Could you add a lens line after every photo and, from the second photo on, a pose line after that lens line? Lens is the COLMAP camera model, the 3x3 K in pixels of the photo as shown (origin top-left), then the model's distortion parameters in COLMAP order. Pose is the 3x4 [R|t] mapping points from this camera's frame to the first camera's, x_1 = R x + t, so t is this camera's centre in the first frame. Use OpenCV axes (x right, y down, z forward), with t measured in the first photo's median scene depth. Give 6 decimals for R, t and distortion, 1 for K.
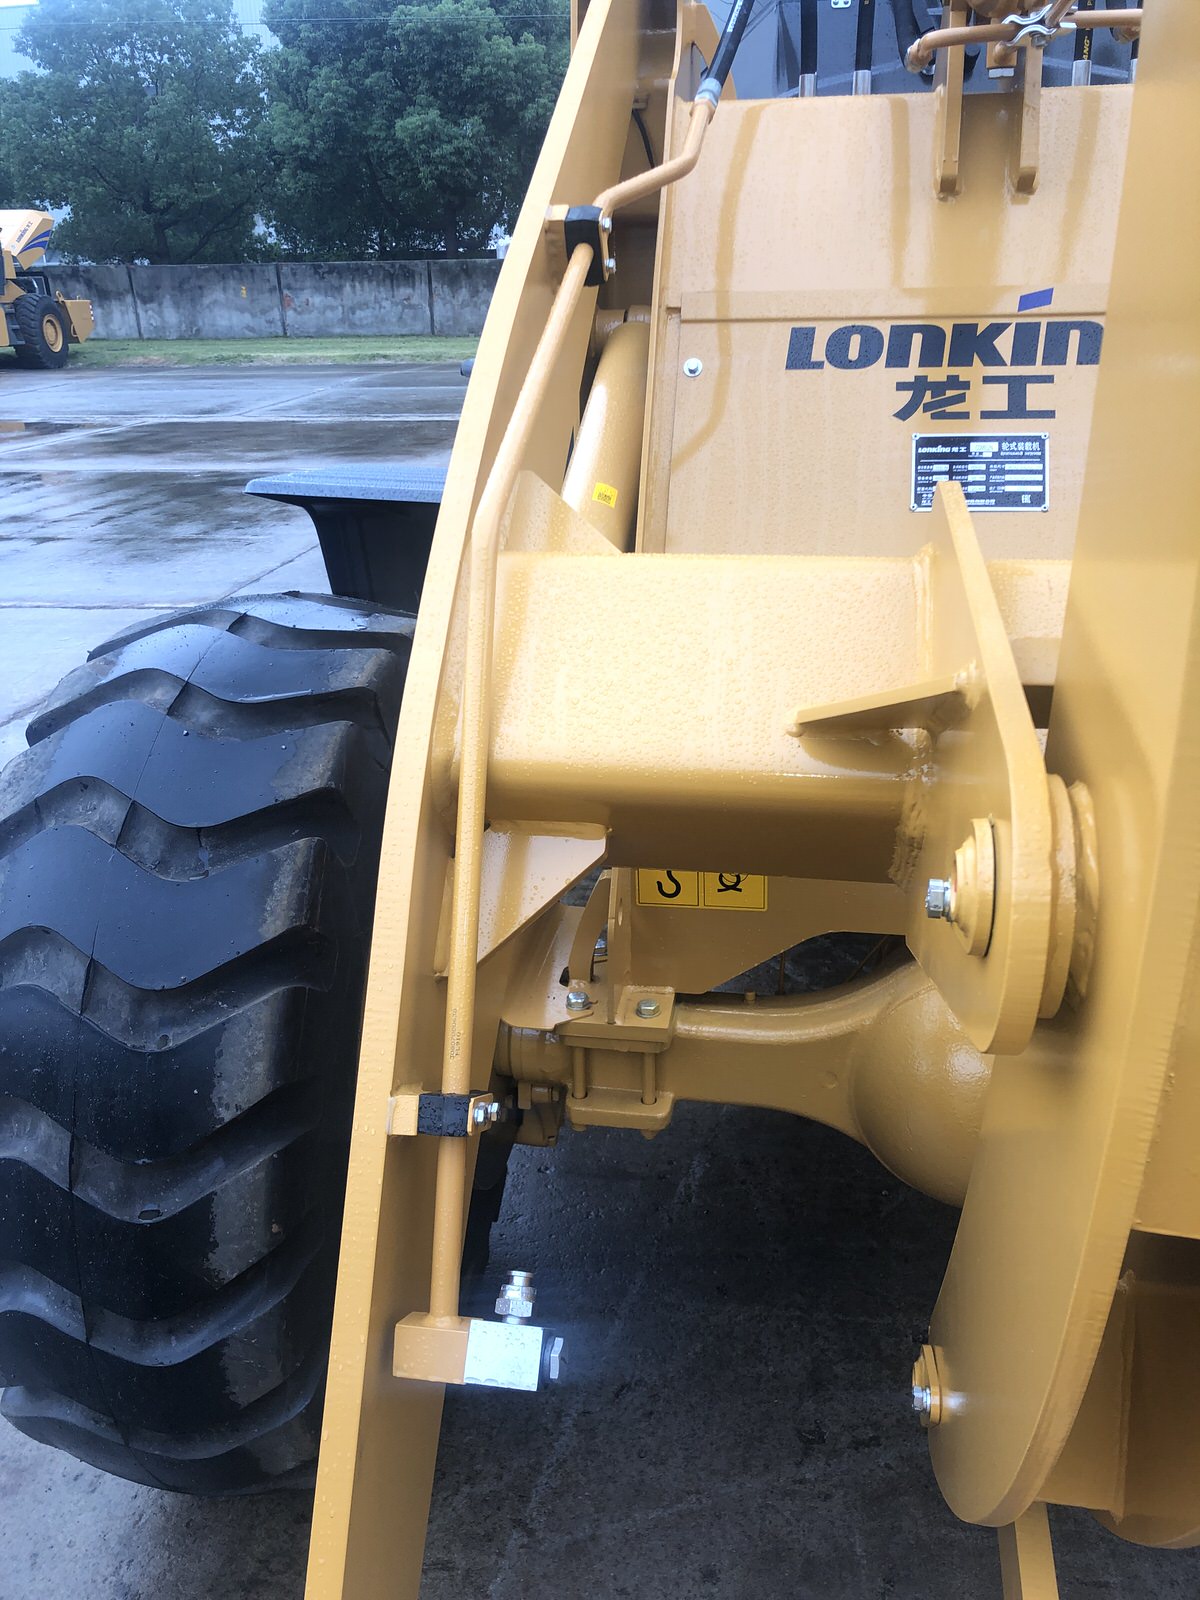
lens RADIAL K [[1315.2, 0, 613.0], [0, 1315.2, 786.9], [0, 0, 1]] dist [0.045845, -0.043025]
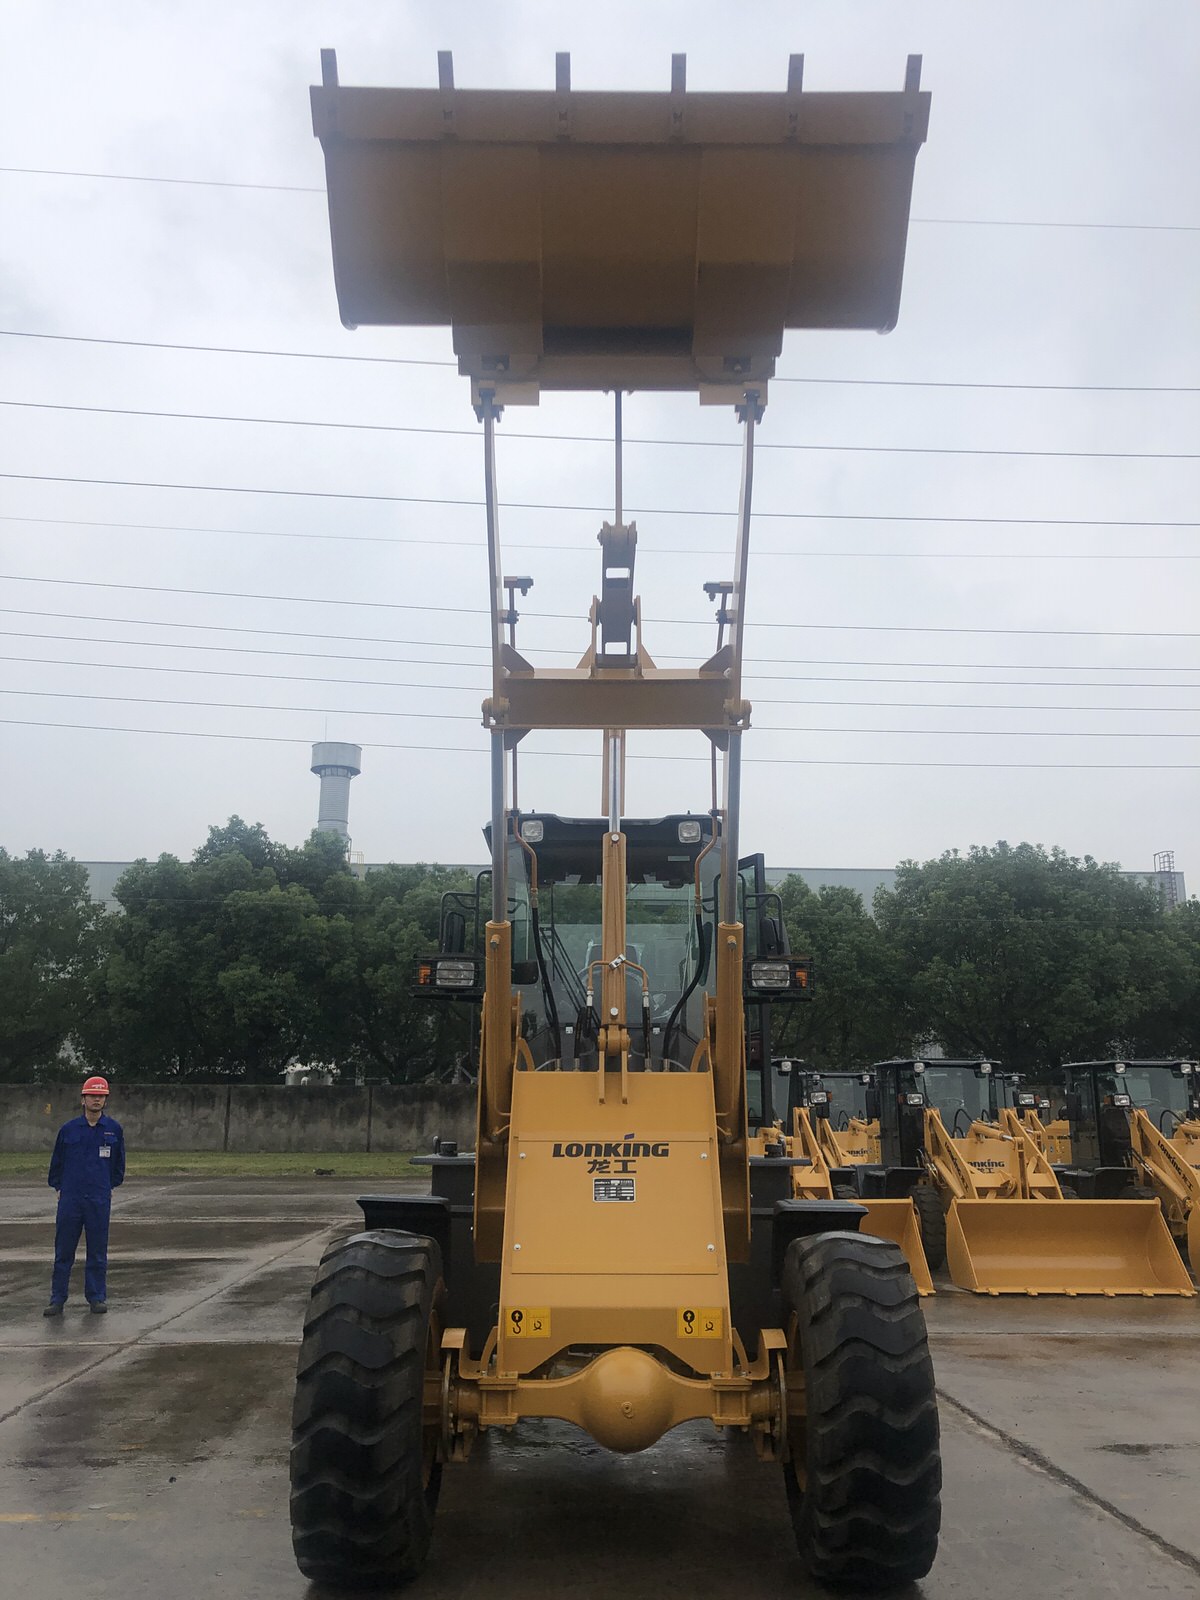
lens RADIAL K [[1315.2, 0, 597.1], [0, 1315.2, 806.4], [0, 0, 1]] dist [0.045845, -0.043025]
pose [[0.987612, 0.057920, 0.145837, -0.134200], [0.032758, 0.832811, -0.552588, 0.363358], [-0.153461, 0.550520, 0.820596, -1.021838]]
